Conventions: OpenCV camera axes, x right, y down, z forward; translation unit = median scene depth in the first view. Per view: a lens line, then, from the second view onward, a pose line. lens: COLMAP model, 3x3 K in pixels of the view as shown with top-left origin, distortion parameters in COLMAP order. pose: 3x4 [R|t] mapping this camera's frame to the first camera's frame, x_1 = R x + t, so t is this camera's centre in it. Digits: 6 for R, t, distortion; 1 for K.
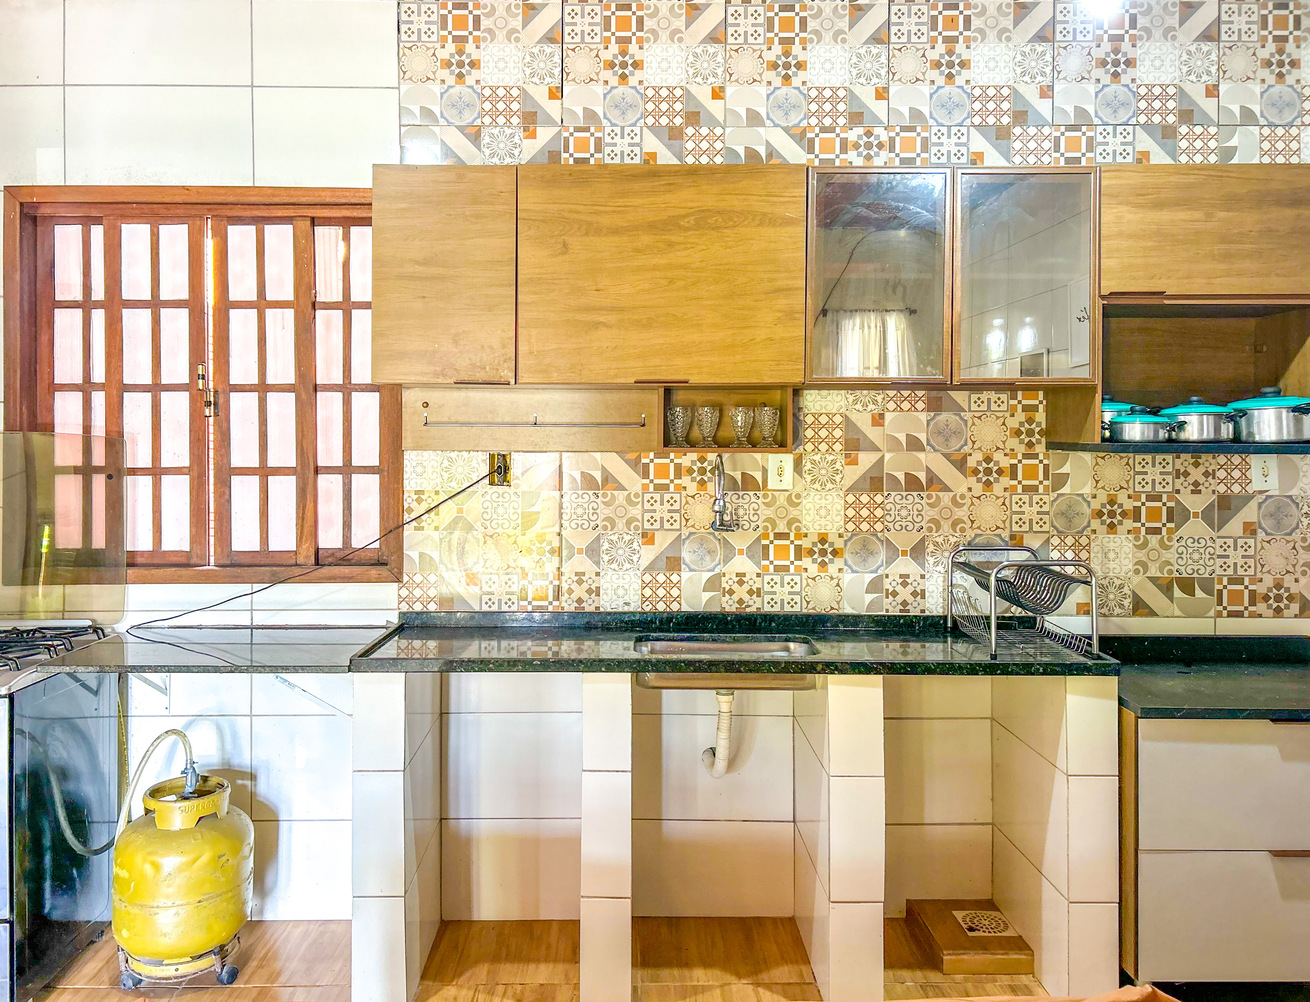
lens RADIAL K [[1026.3, 0, 613.4], [0, 1026.3, 445.3], [0, 0, 1]] dist [0.080771, -0.093458]
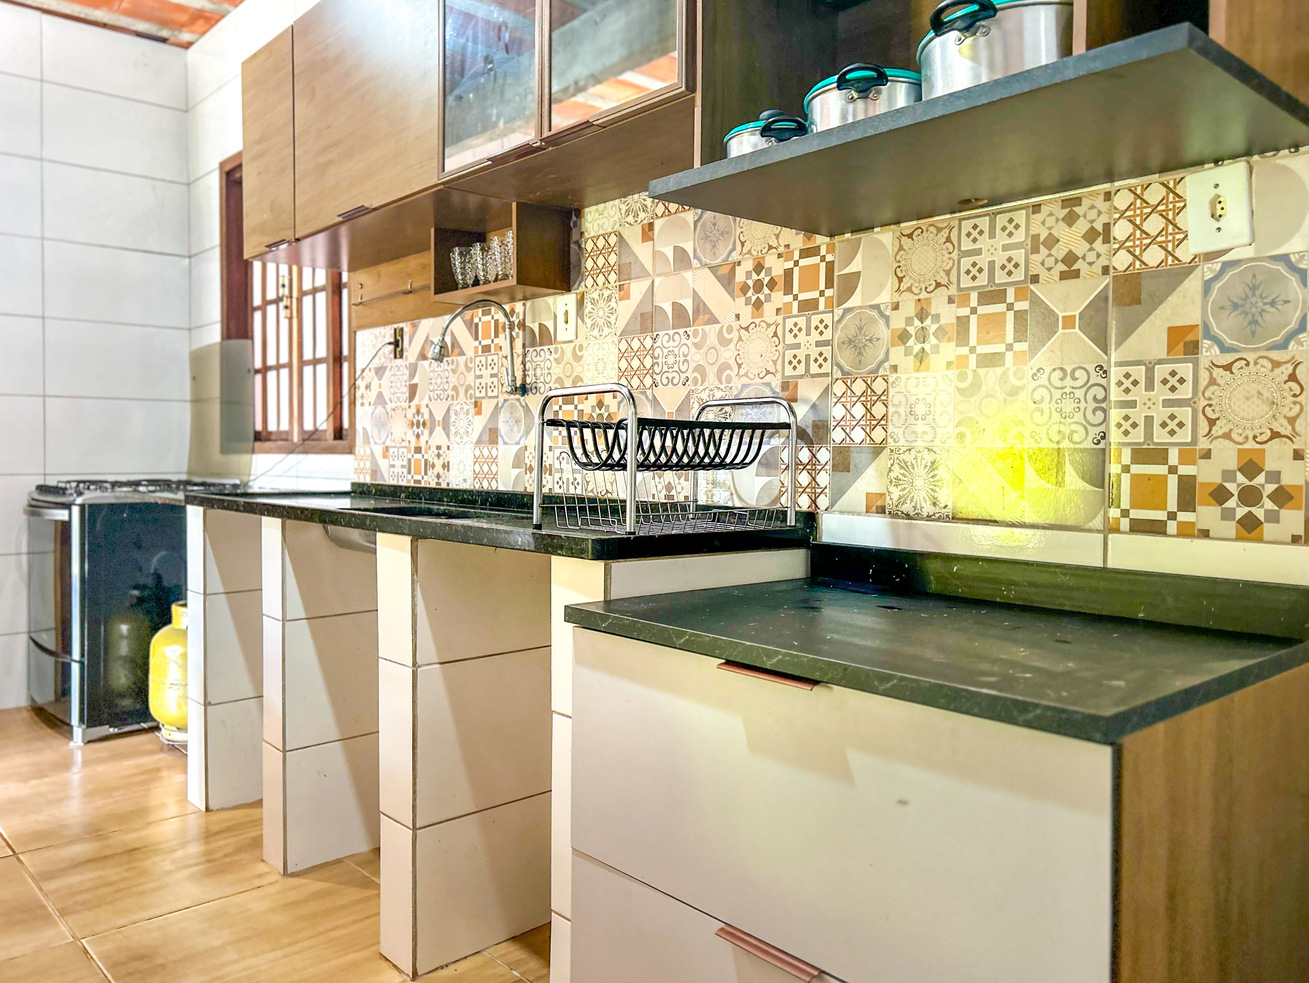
lens RADIAL K [[1024.6, 0, 617.4], [0, 1024.6, 476.2], [0, 0, 1]] dist [0.041980, -0.031634]
pose [[0.645131, 0.020935, -0.763785, 0.795199], [-0.009437, 0.999767, 0.019433, 0.132114], [0.764014, -0.005329, 0.645178, 0.520514]]
